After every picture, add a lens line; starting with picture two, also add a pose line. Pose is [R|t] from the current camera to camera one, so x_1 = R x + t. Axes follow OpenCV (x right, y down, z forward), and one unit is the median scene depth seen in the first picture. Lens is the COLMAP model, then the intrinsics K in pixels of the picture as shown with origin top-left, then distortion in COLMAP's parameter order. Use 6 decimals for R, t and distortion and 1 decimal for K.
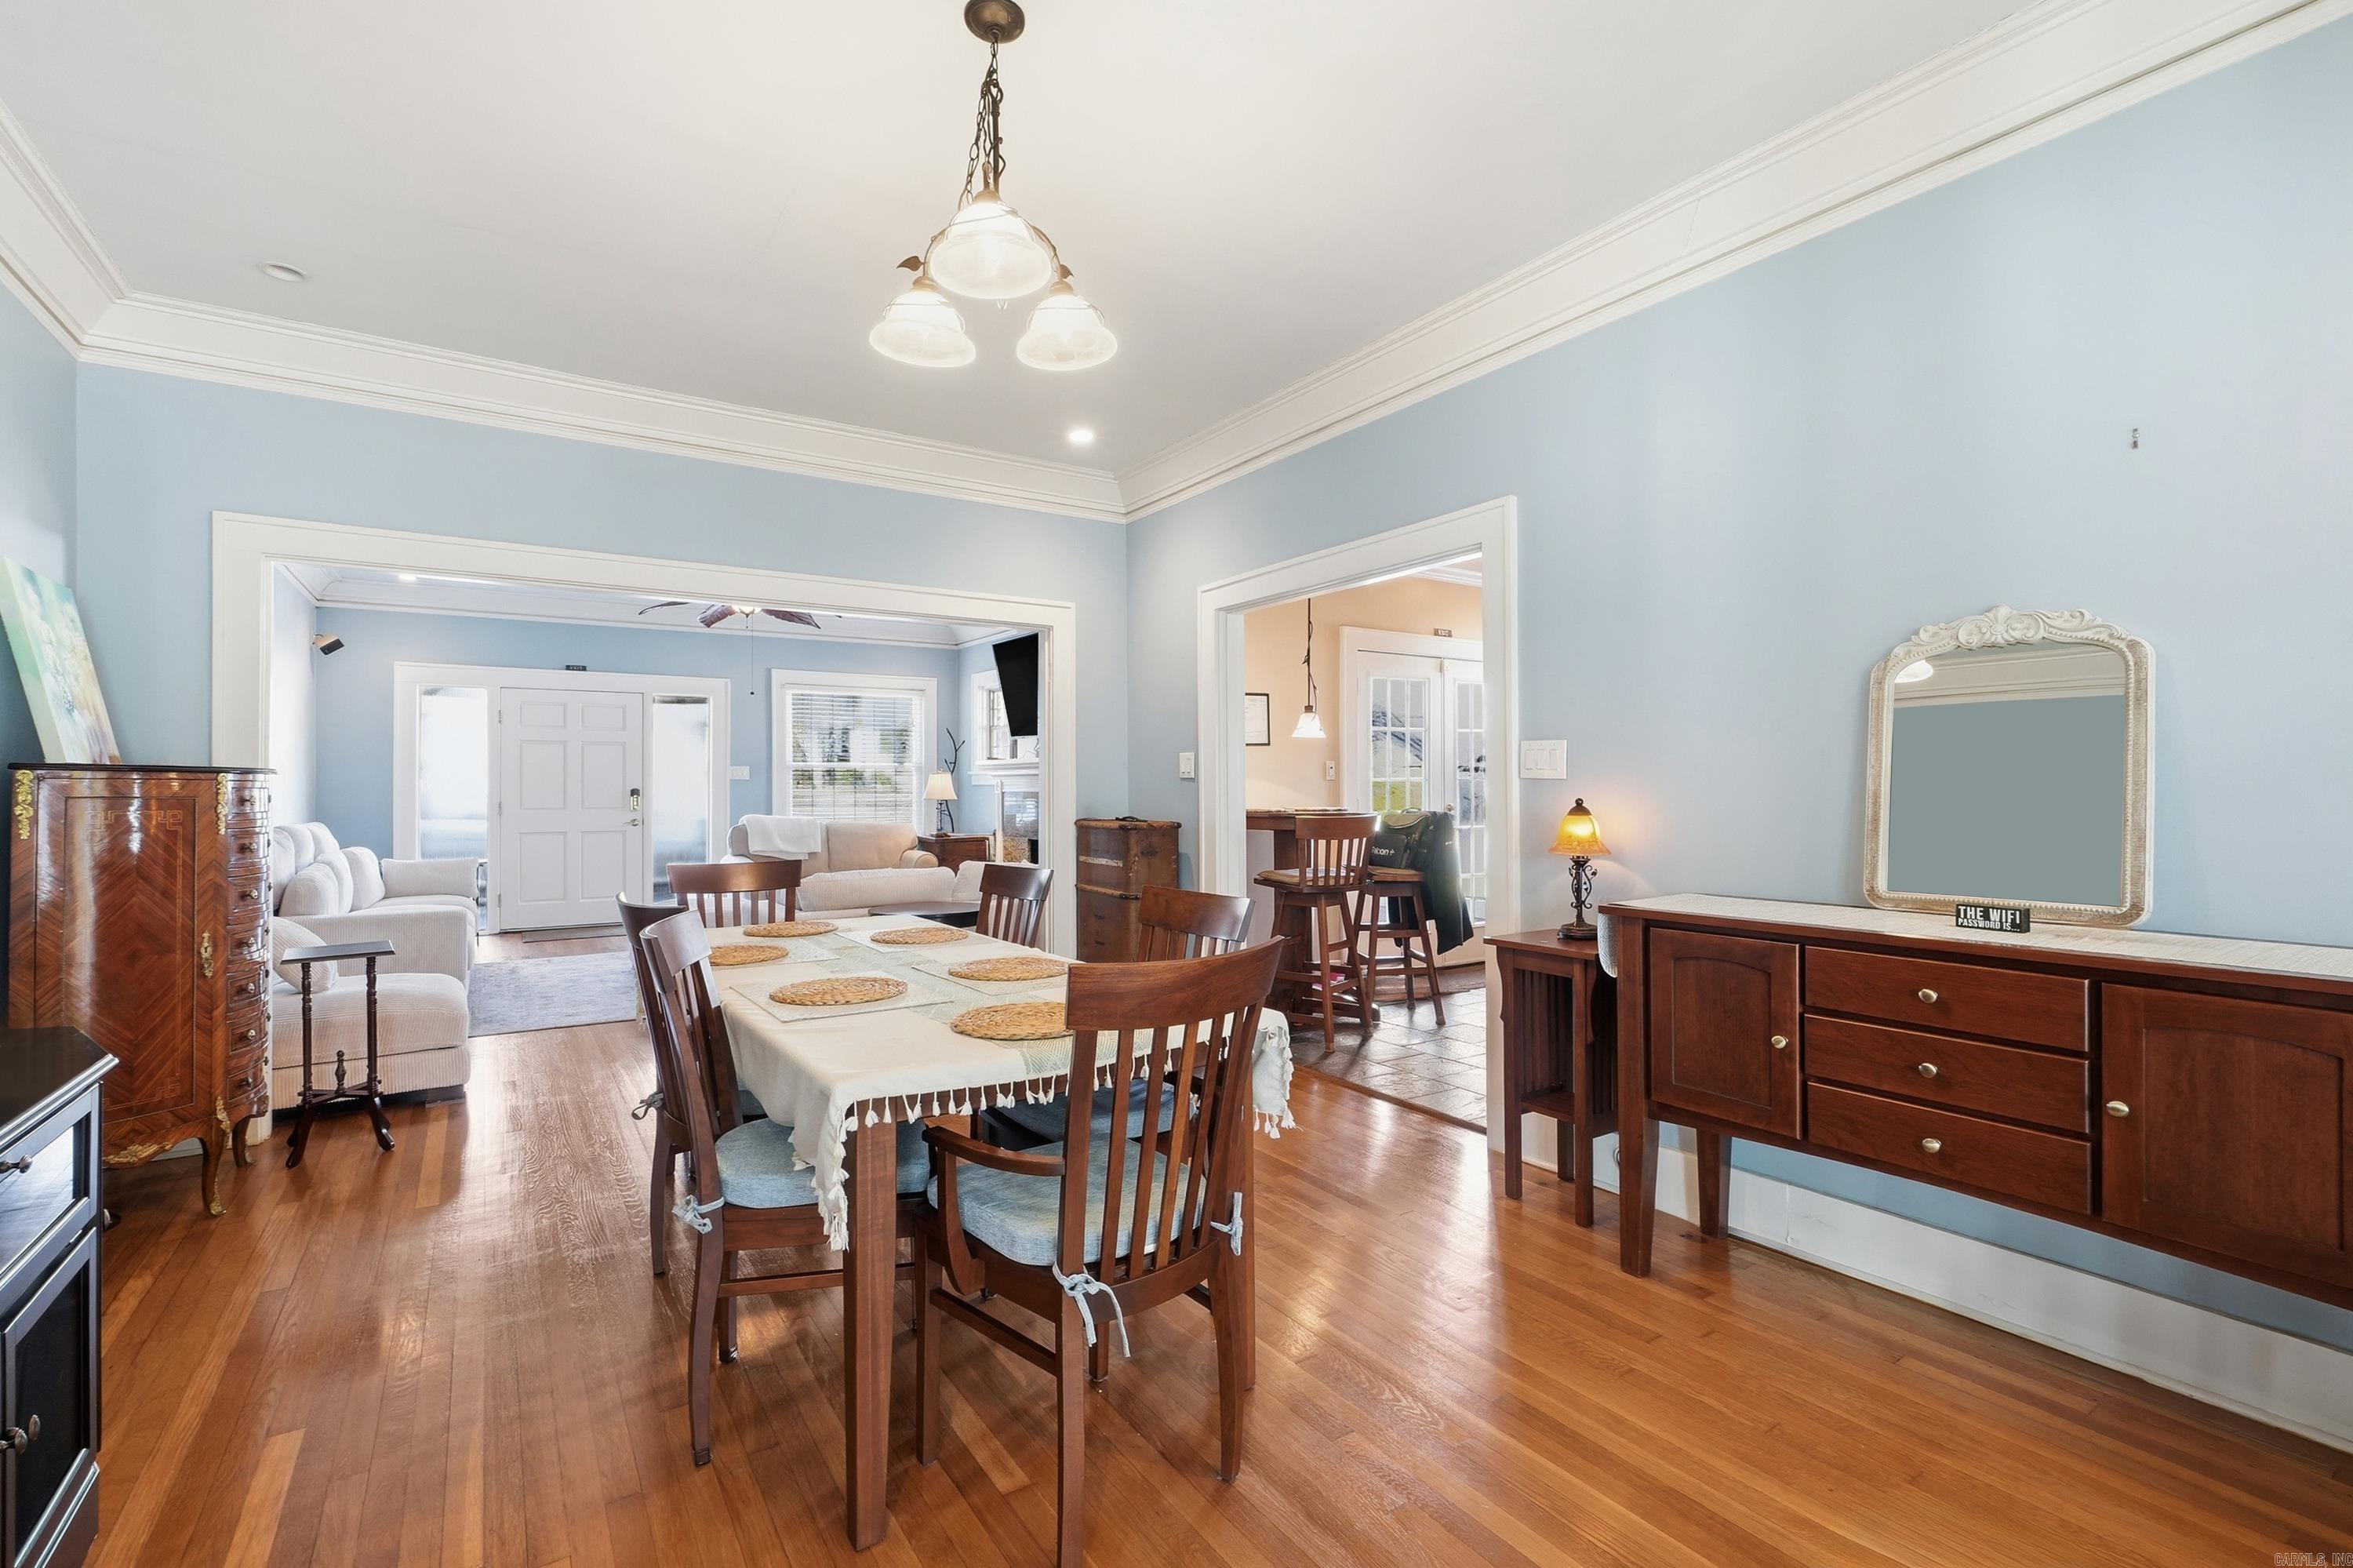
lens RADIAL K [[1034.2, 0, 1166.8], [0, 1034.2, 779.1], [0, 0, 1]] dist [-0.001750, 0.000129]
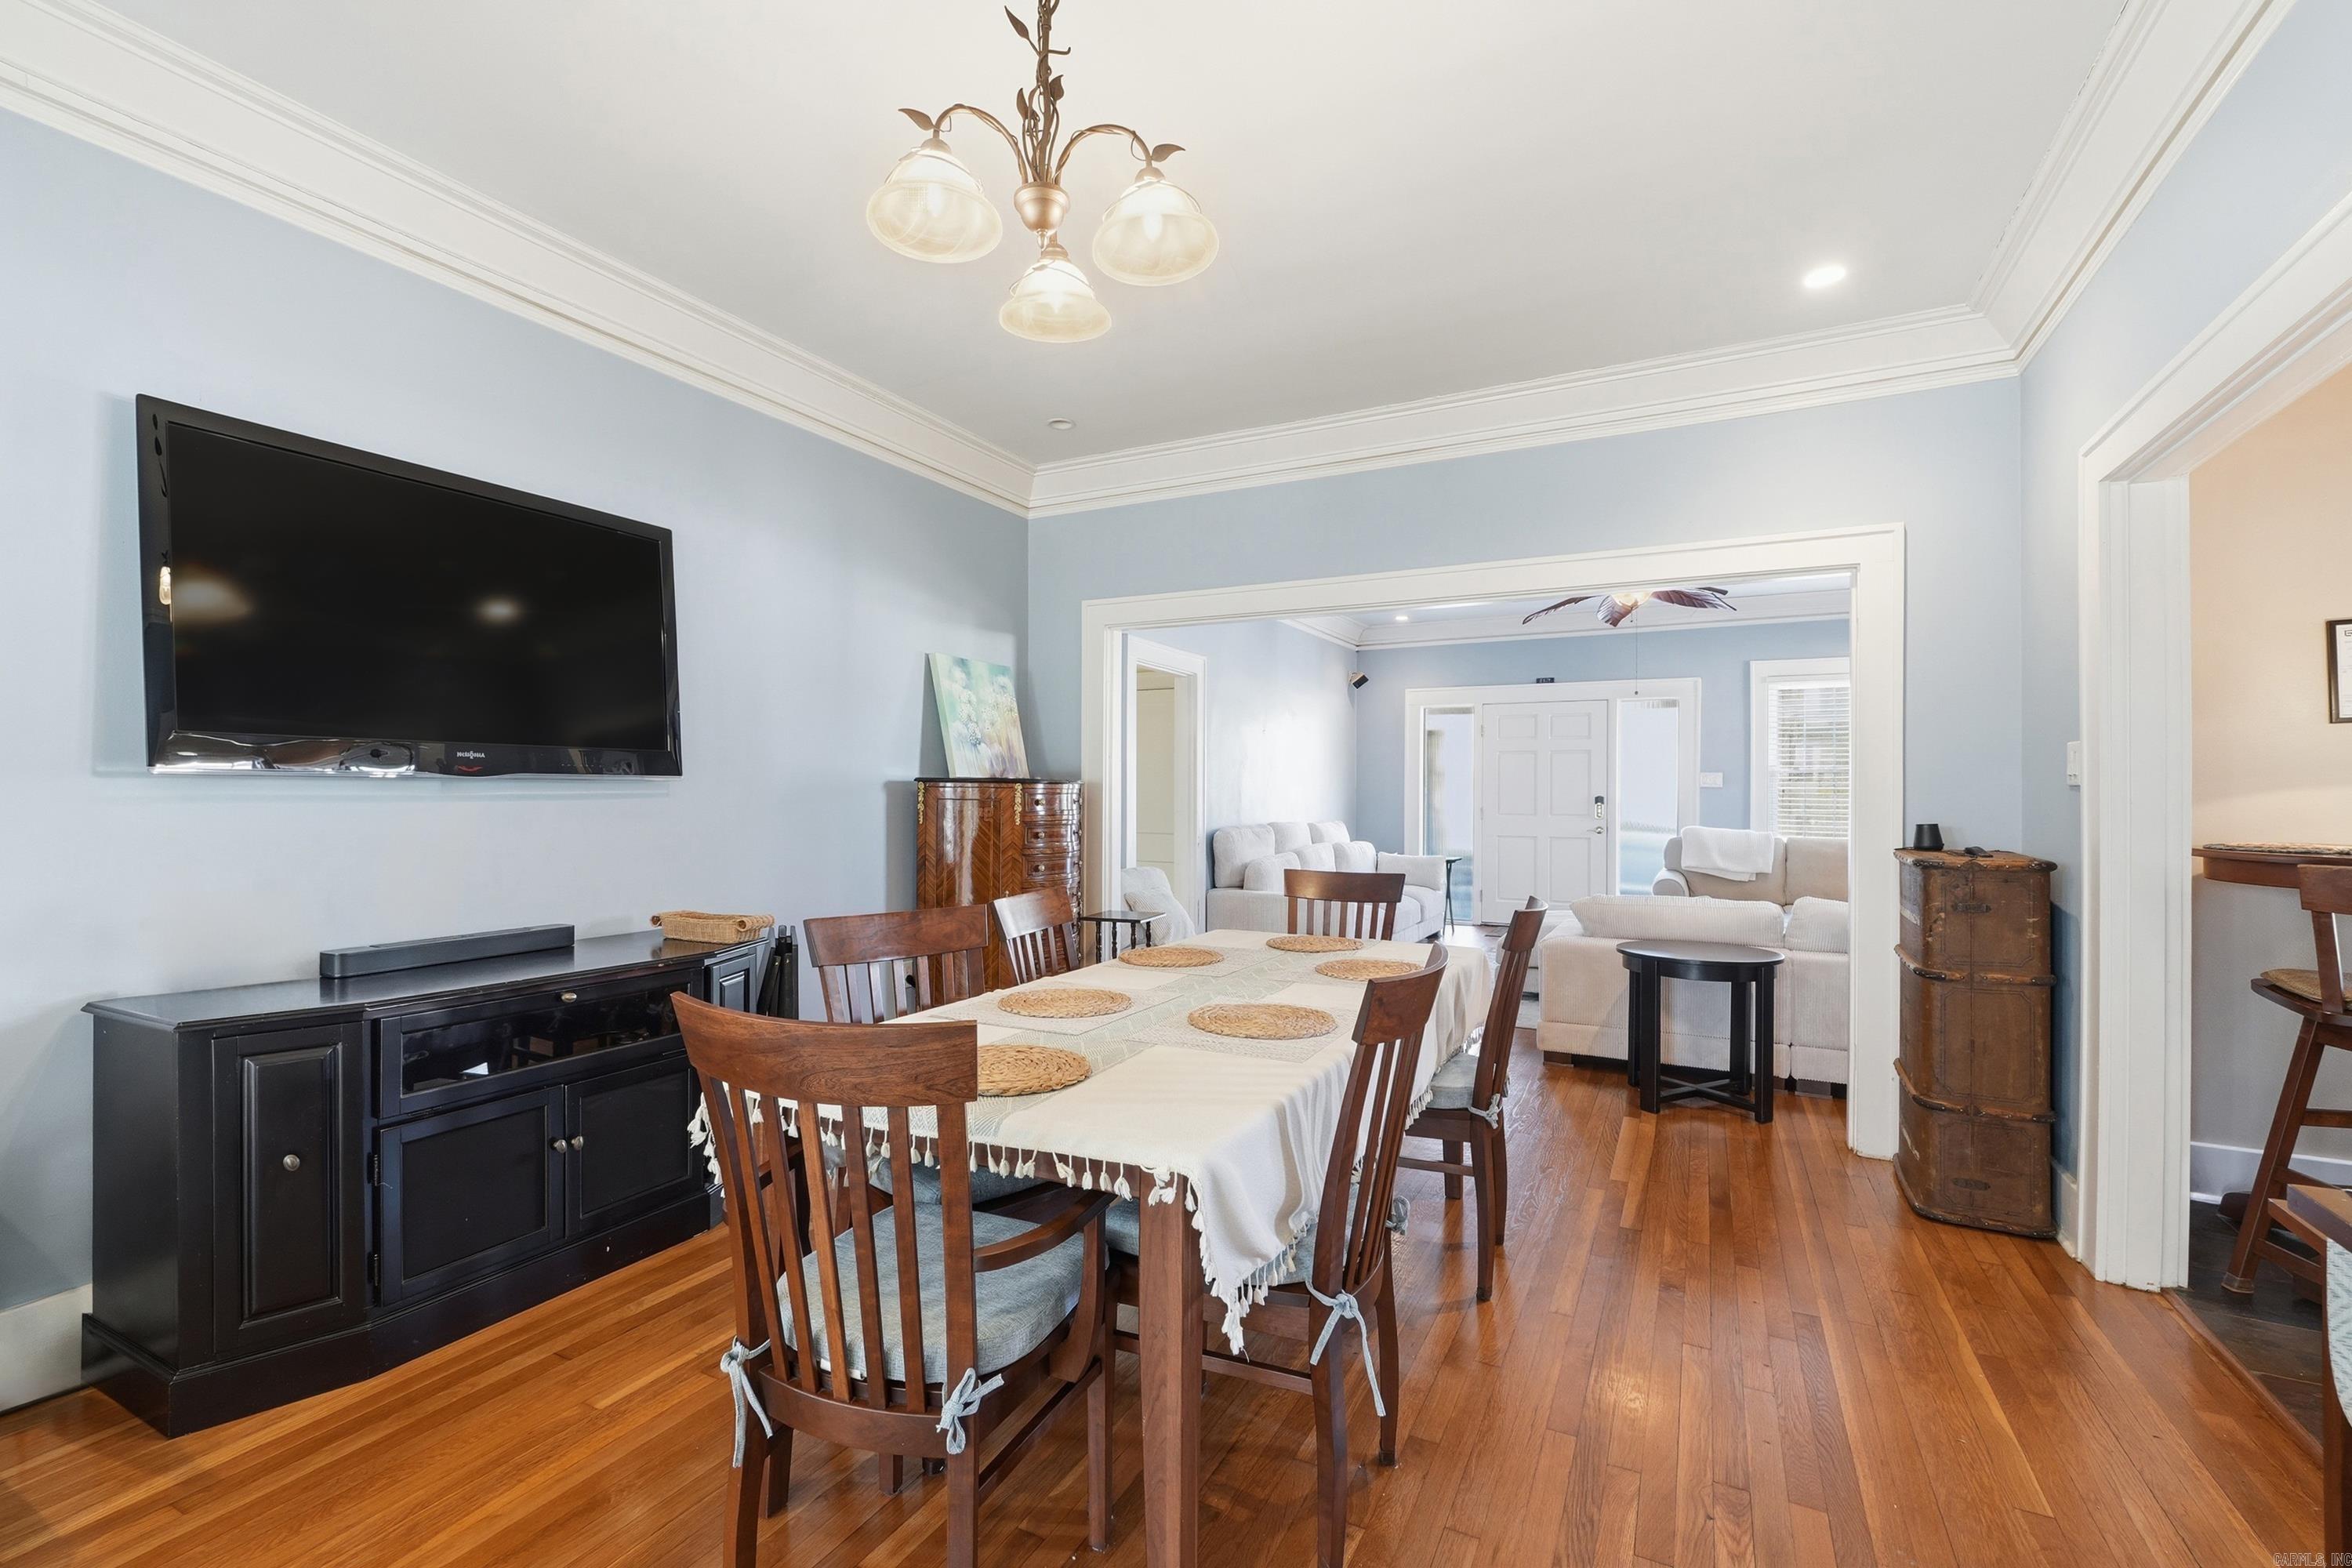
lens RADIAL K [[1033.8, 0, 1170.0], [0, 1033.8, 788.9], [0, 0, 1]] dist [-0.001750, 0.000129]
pose [[0.491786, 0.001546, -0.870714, 0.173547], [0.000396, 0.999998, 0.002000, -0.000319], [0.870716, -0.001328, 0.491785, 0.177529]]
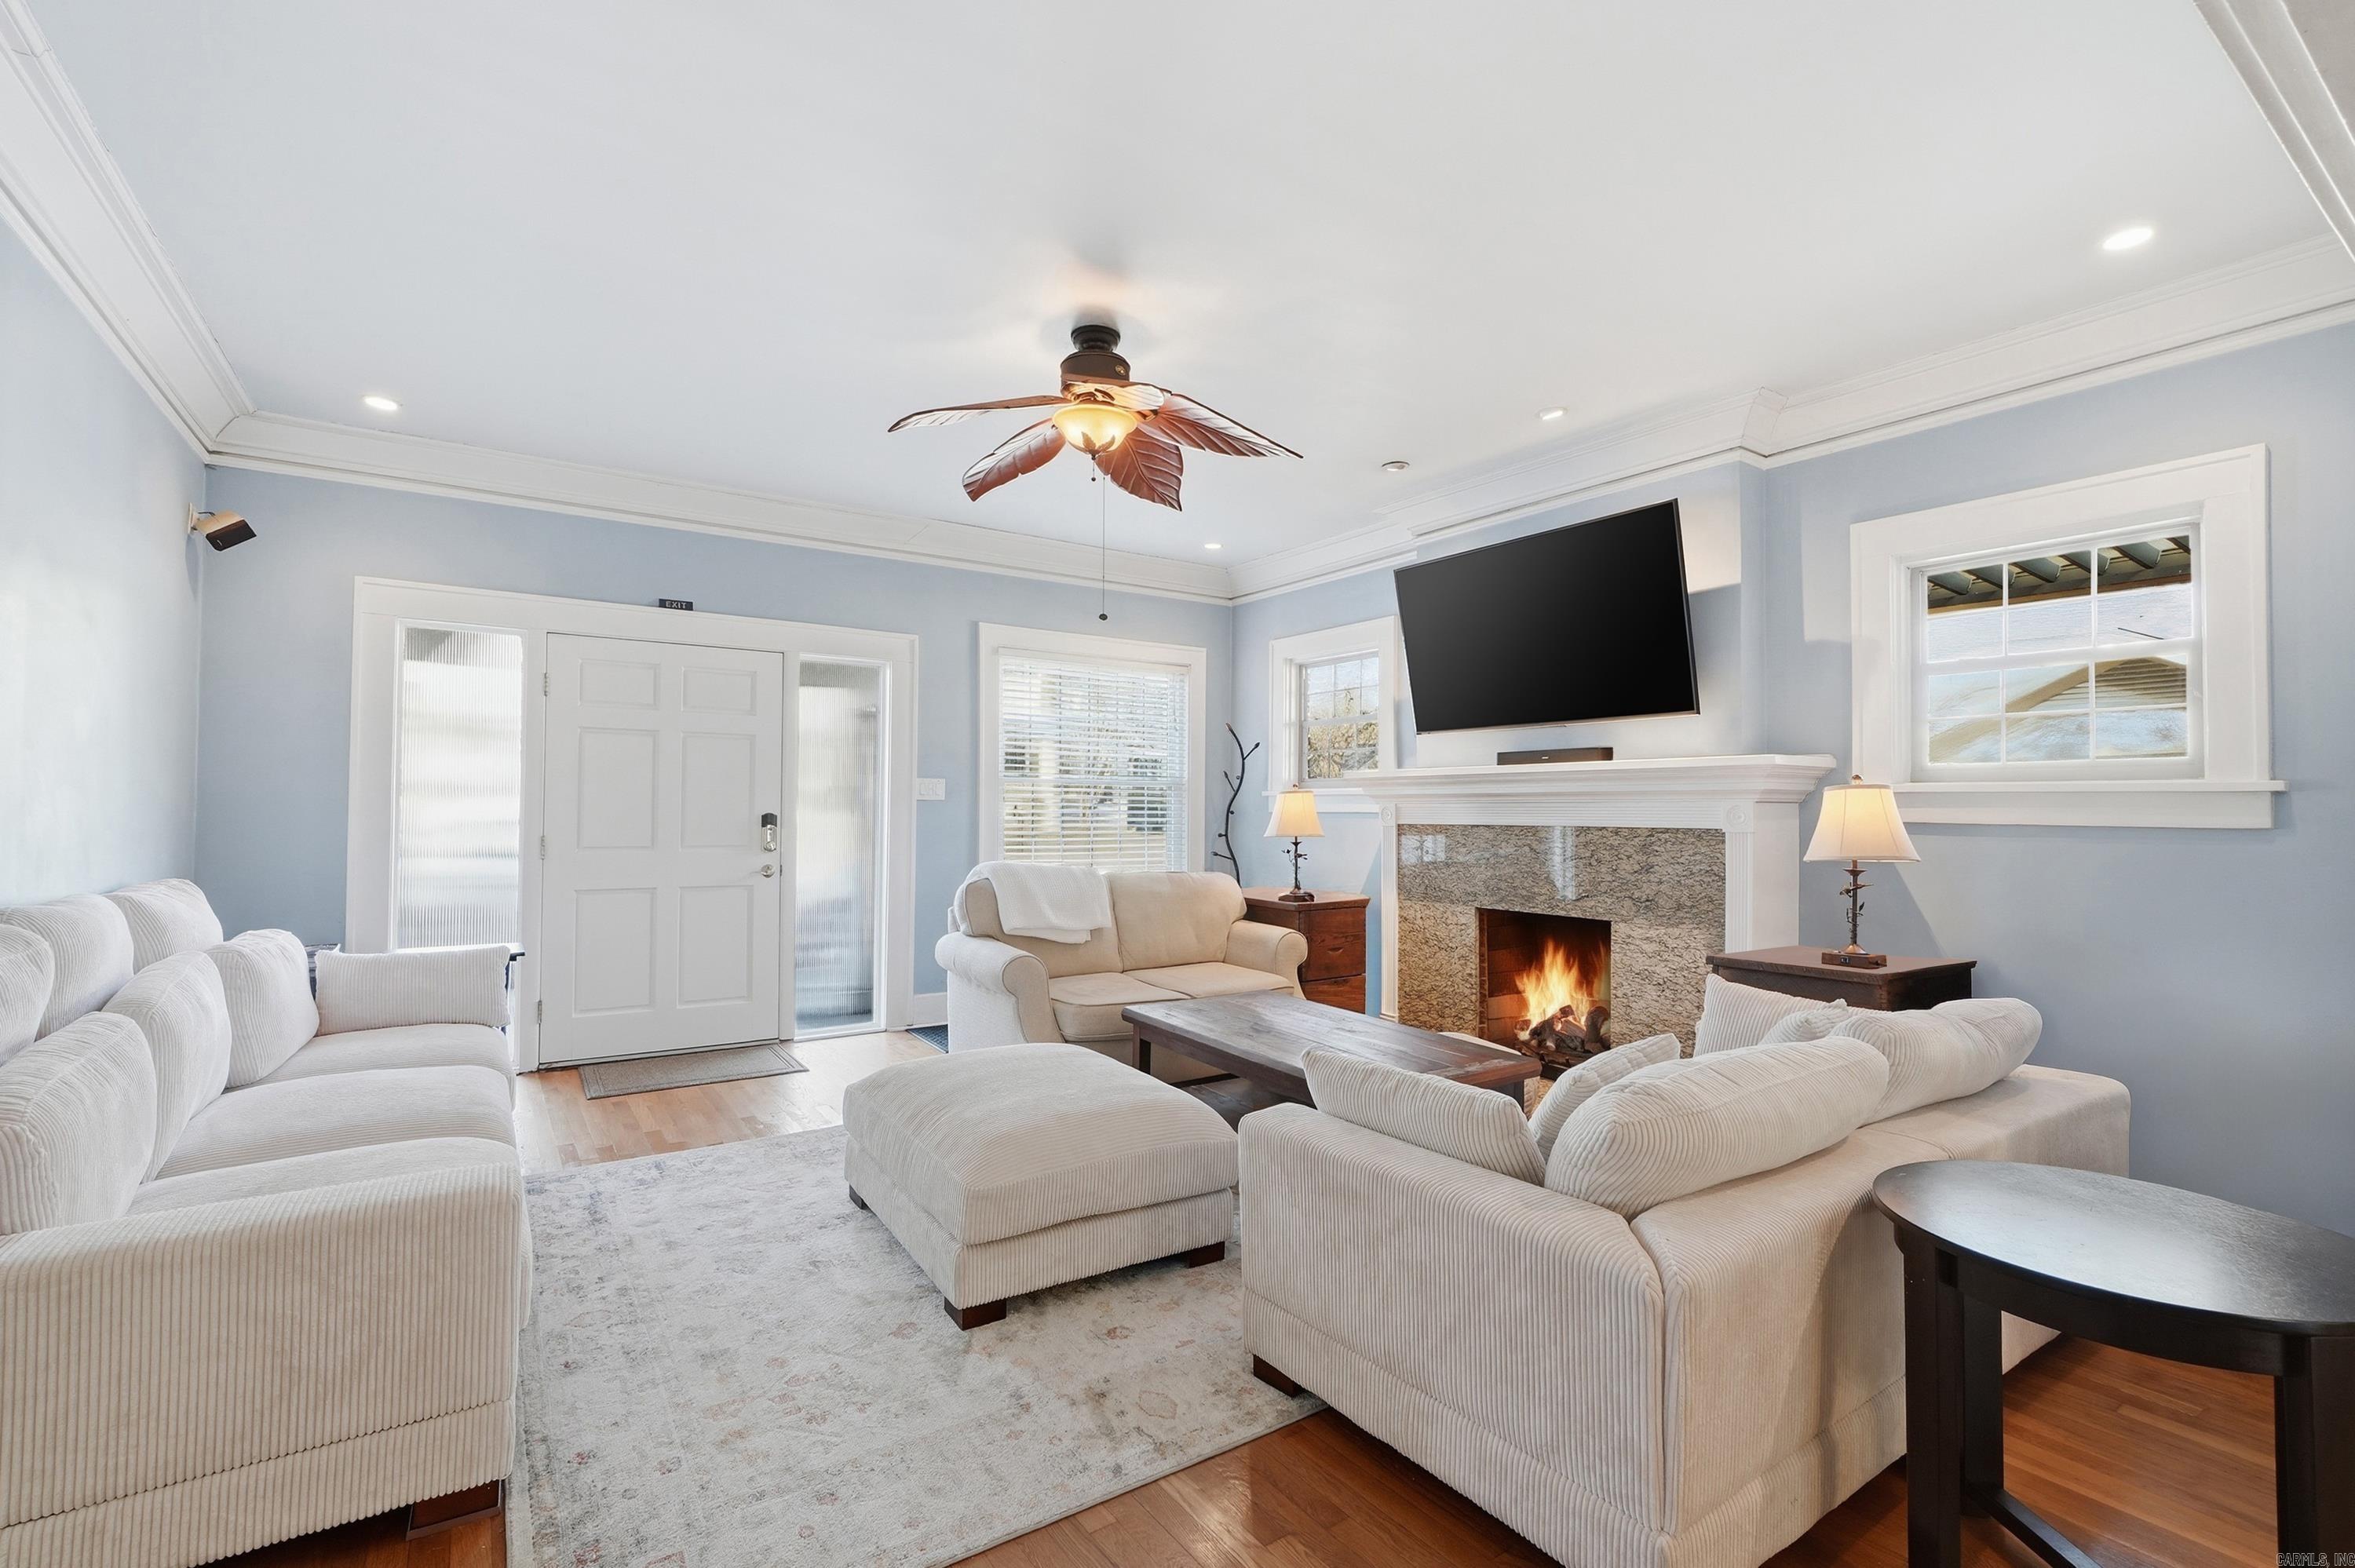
lens RADIAL K [[1034.9, 0, 1177.2], [0, 1034.9, 797.0], [0, 0, 1]] dist [-0.001750, 0.000129]
pose [[0.999853, 0.008656, 0.014818, -0.339880], [-0.008533, 0.999929, -0.008312, 0.003040], [-0.014889, 0.008185, 0.999856, 0.475161]]
